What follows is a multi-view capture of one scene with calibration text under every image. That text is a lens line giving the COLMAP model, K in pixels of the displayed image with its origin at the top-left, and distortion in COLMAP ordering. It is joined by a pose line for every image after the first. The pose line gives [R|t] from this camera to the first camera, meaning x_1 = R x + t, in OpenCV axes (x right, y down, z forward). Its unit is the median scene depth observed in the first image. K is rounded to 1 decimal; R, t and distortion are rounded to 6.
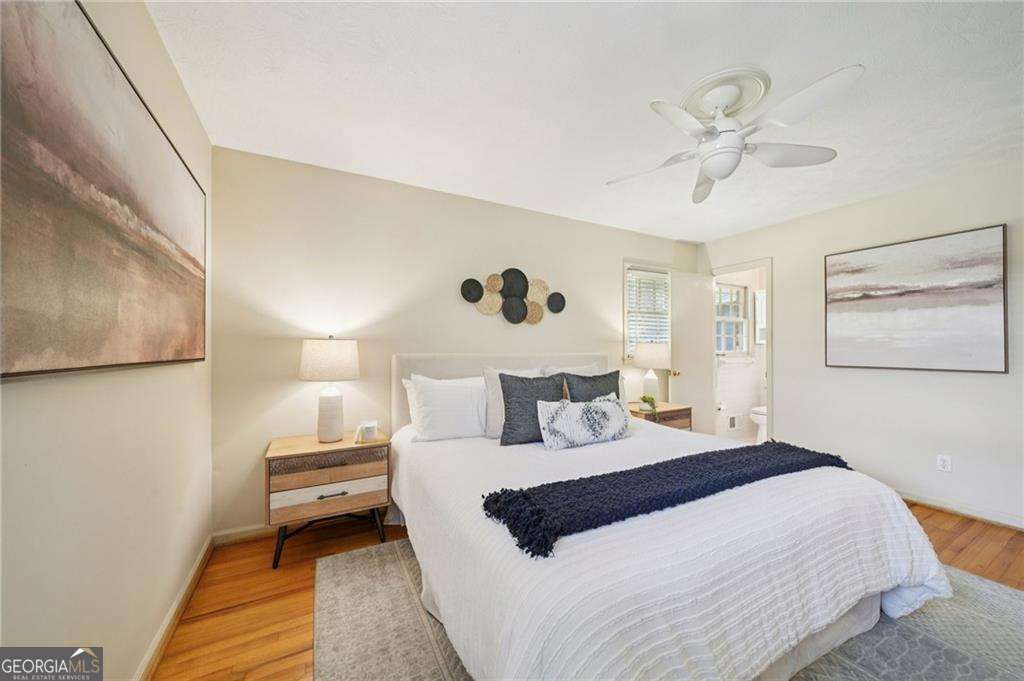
lens RADIAL K [[374.7, 0, 512.6], [0, 374.7, 344.3], [0, 0, 1]] dist [-0.006598, 0.000233]
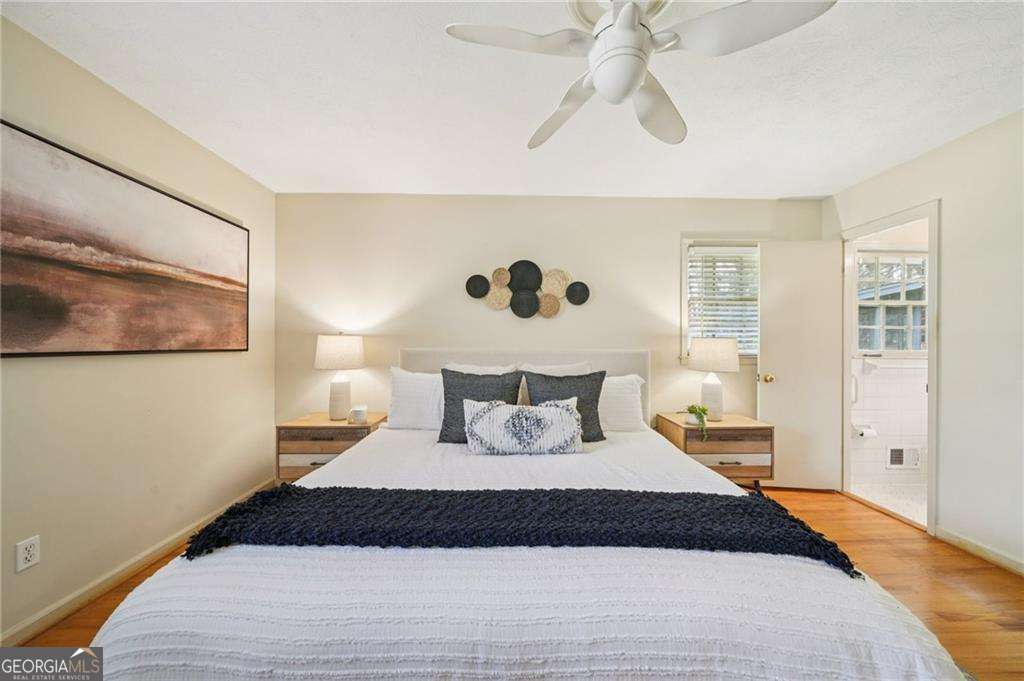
lens RADIAL K [[350.2, 0, 510.9], [0, 350.2, 342.7], [0, 0, 1]] dist [-0.007291, 0.000141]
pose [[0.885141, 0.004270, -0.465302, 0.504519], [-0.001128, 0.999975, 0.007030, 0.002915], [0.465321, -0.005698, 0.885124, 0.245719]]
